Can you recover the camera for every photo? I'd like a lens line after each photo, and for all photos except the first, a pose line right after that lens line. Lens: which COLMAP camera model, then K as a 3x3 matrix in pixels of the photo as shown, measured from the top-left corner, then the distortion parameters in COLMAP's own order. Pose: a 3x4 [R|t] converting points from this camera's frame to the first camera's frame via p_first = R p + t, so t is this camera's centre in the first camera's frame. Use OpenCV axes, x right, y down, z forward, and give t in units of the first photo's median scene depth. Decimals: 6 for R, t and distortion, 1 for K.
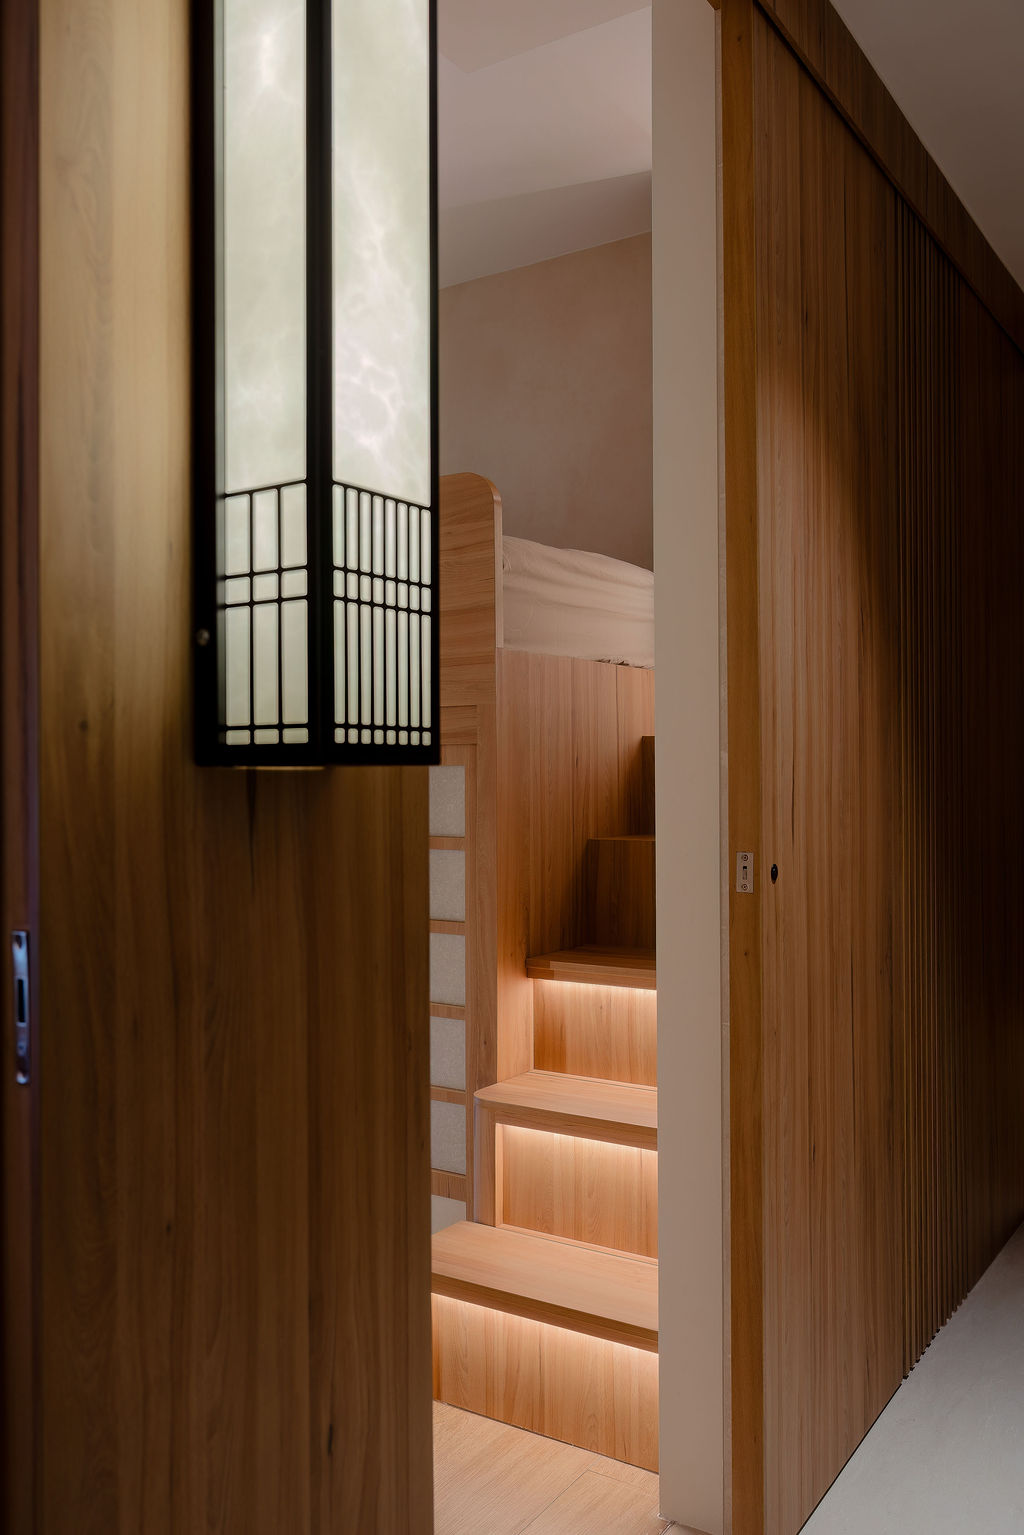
lens RADIAL K [[1207.3, 0, 533.7], [0, 1207.3, 623.9], [0, 0, 1]] dist [0.037734, 0.005627]
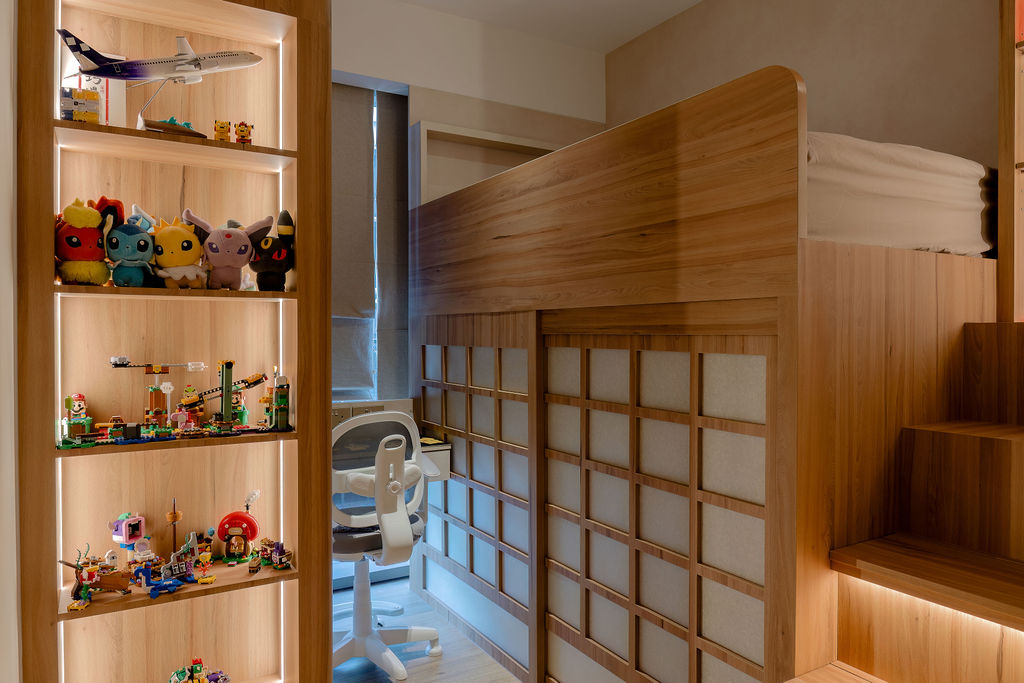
lens RADIAL K [[702.1, 0, 502.1], [0, 702.1, 326.2], [0, 0, 1]] dist [0.000708, -0.004369]
pose [[0.891870, 0.006500, -0.452245, 0.012748], [0.046364, 0.993315, 0.105711, 0.019076], [0.449909, -0.115249, 0.885607, 0.375593]]
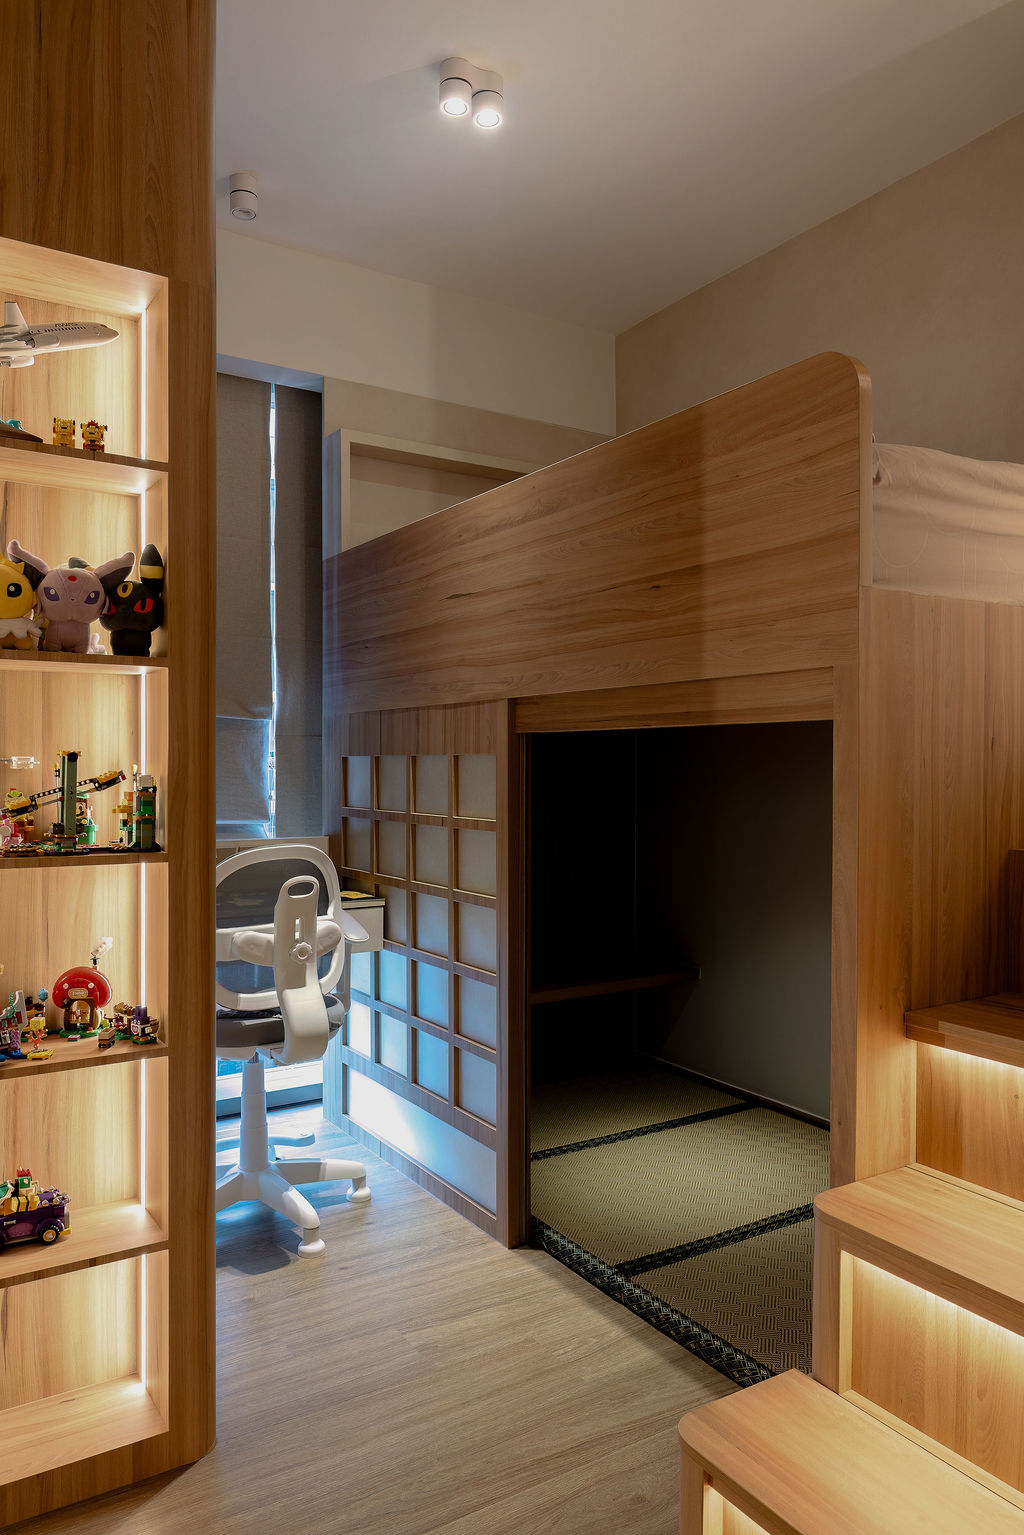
lens RADIAL K [[1078.6, 0, 503.5], [0, 1078.6, 724.1], [0, 0, 1]] dist [0.011281, -0.020181]
pose [[0.907376, -0.003272, -0.420307, 0.046566], [0.042867, 0.995476, 0.084793, 0.037897], [0.418128, -0.094956, 0.903412, 0.319728]]
